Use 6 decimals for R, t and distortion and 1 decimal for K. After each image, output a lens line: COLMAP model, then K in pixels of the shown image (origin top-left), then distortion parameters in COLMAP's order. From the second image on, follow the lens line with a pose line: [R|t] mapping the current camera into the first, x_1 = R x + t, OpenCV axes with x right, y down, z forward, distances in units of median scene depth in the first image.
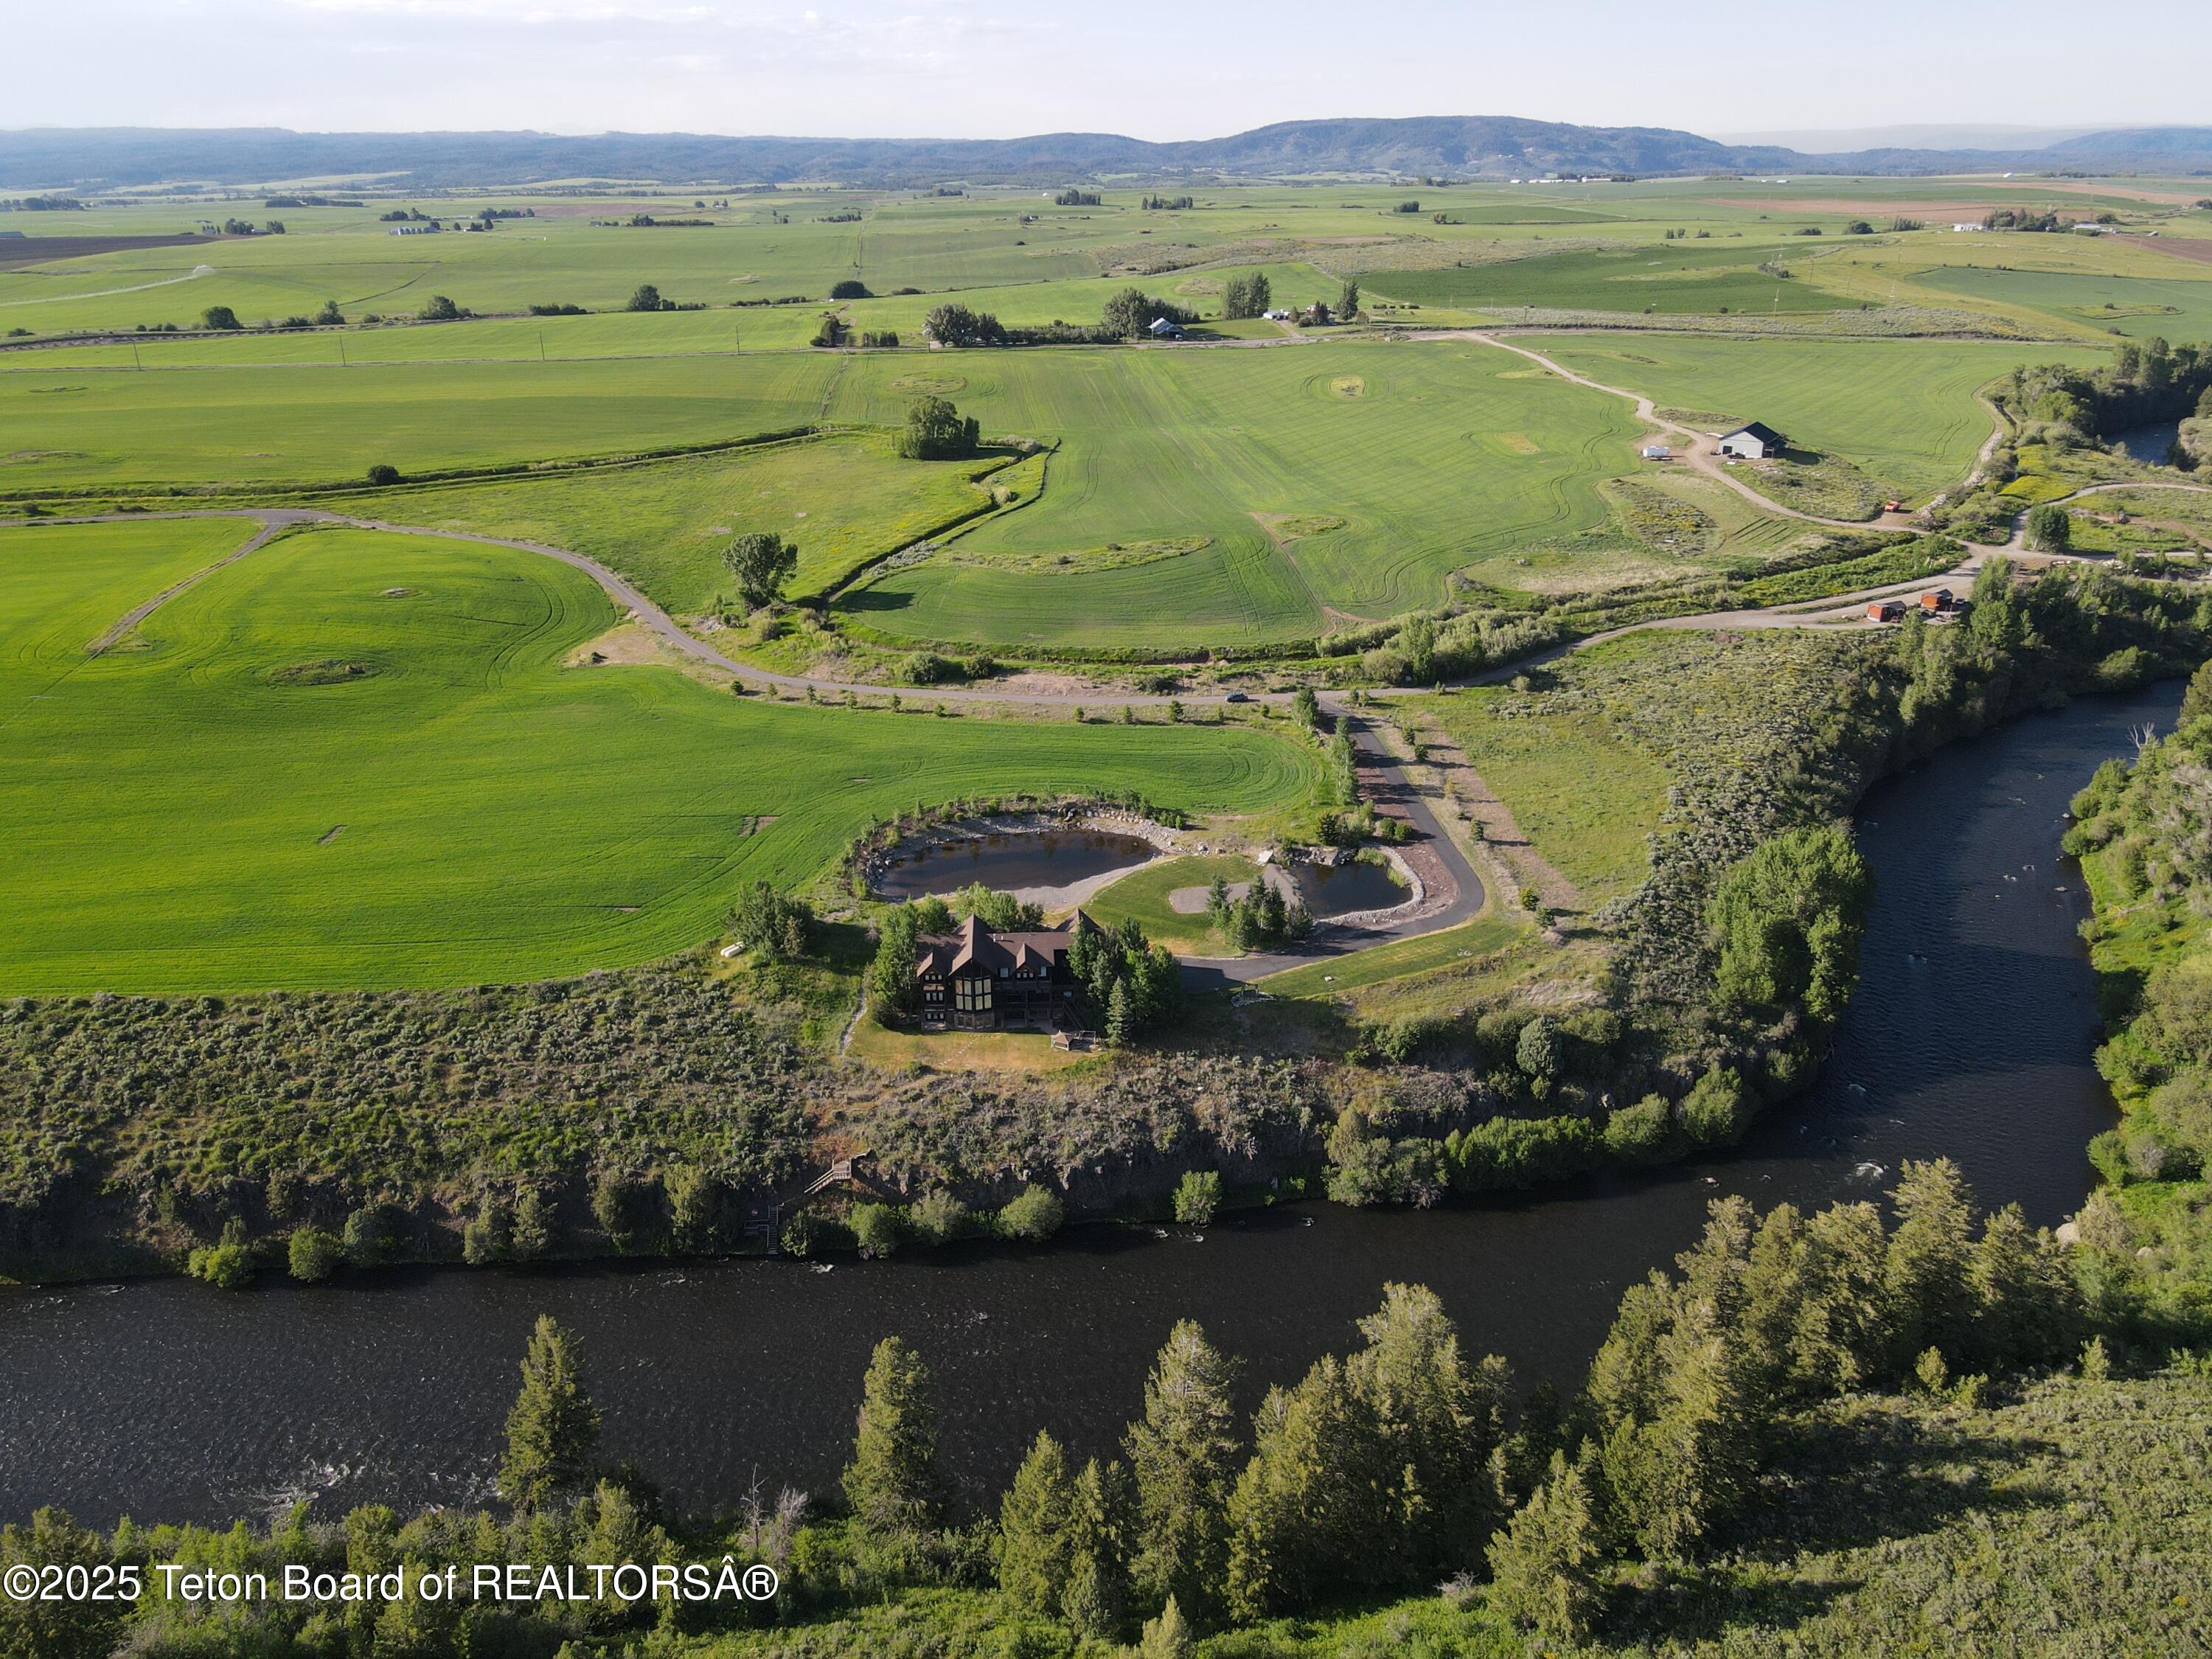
lens RADIAL K [[1620.7, 0, 1099.4], [0, 1620.7, 842.6], [0, 0, 1]] dist [0.010541, 0.004622]
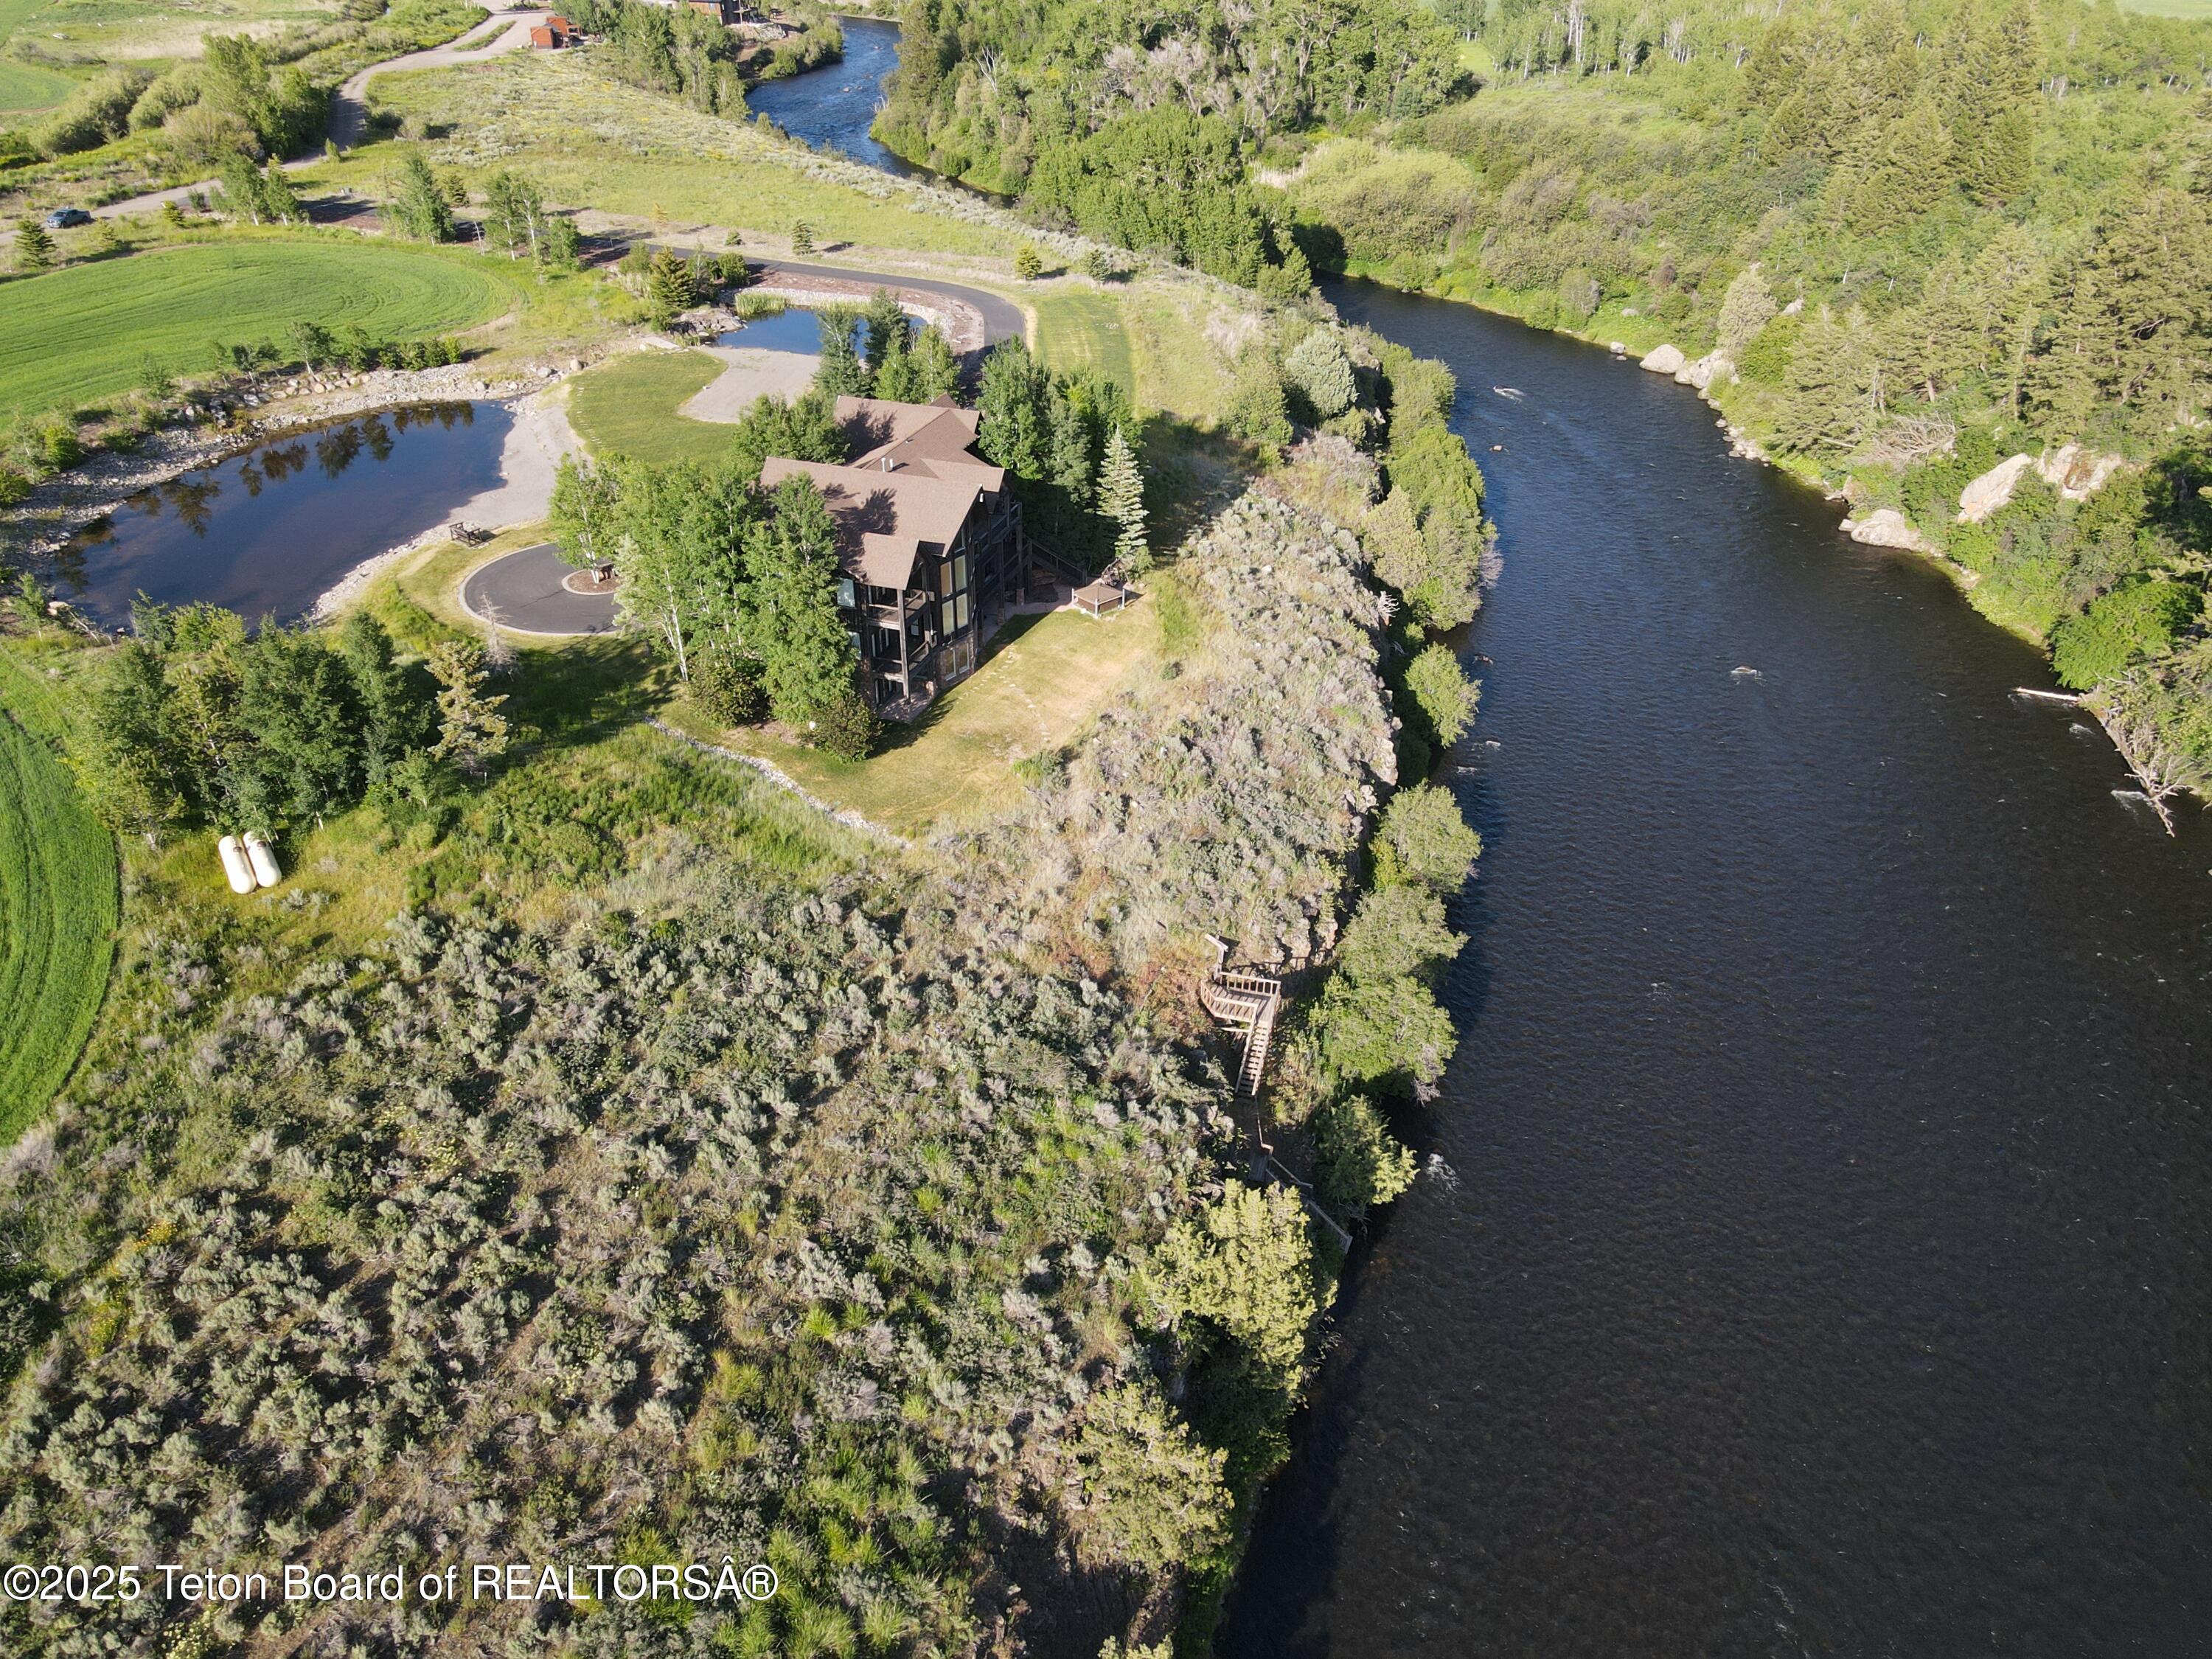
lens RADIAL K [[1620.7, 0, 1103.6], [0, 1620.7, 826.9], [0, 0, 1]] dist [0.010541, 0.004622]
pose [[0.373550, -0.479769, 0.793903, -0.405853], [0.349430, 0.865592, 0.358677, 0.006430], [-0.859278, 0.143430, 0.490987, 0.711186]]
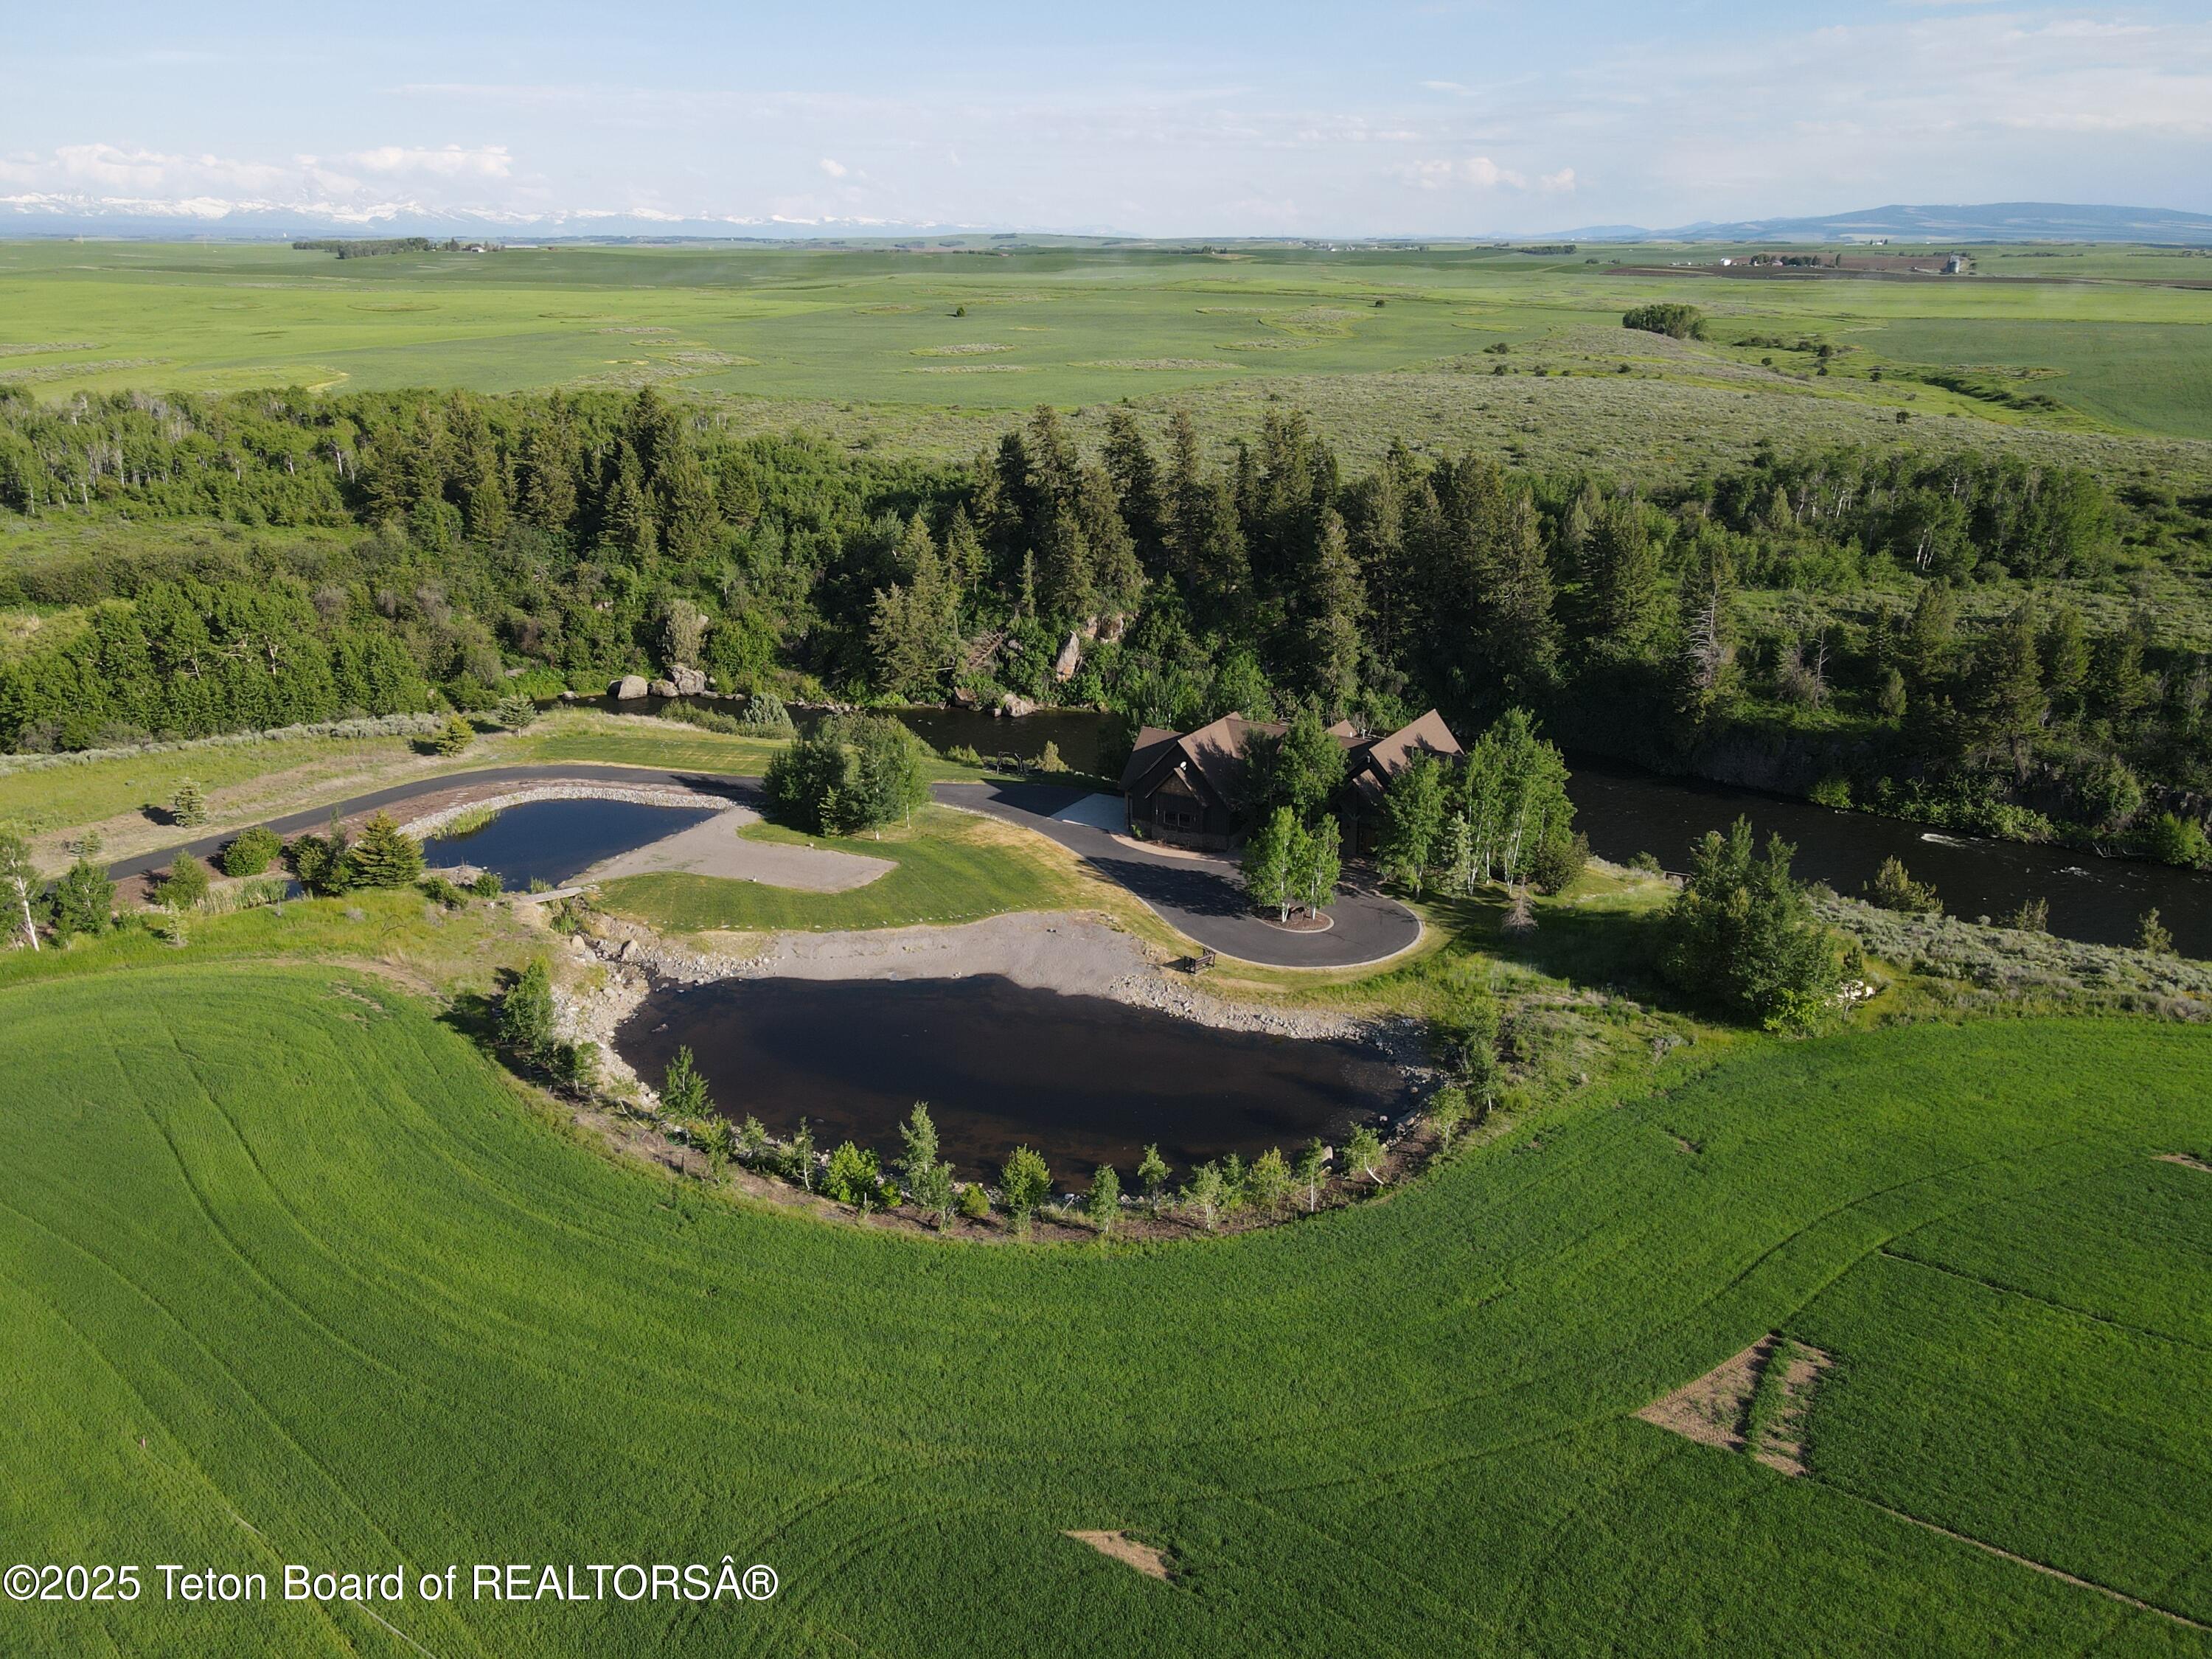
lens RADIAL K [[1620.7, 0, 1103.1], [0, 1620.7, 825.6], [0, 0, 1]] dist [0.010541, 0.004622]
pose [[-0.824504, -0.185720, 0.534510, -0.285831], [0.220208, 0.764831, 0.605427, -0.270527], [-0.521250, 0.616881, -0.589709, 1.329425]]
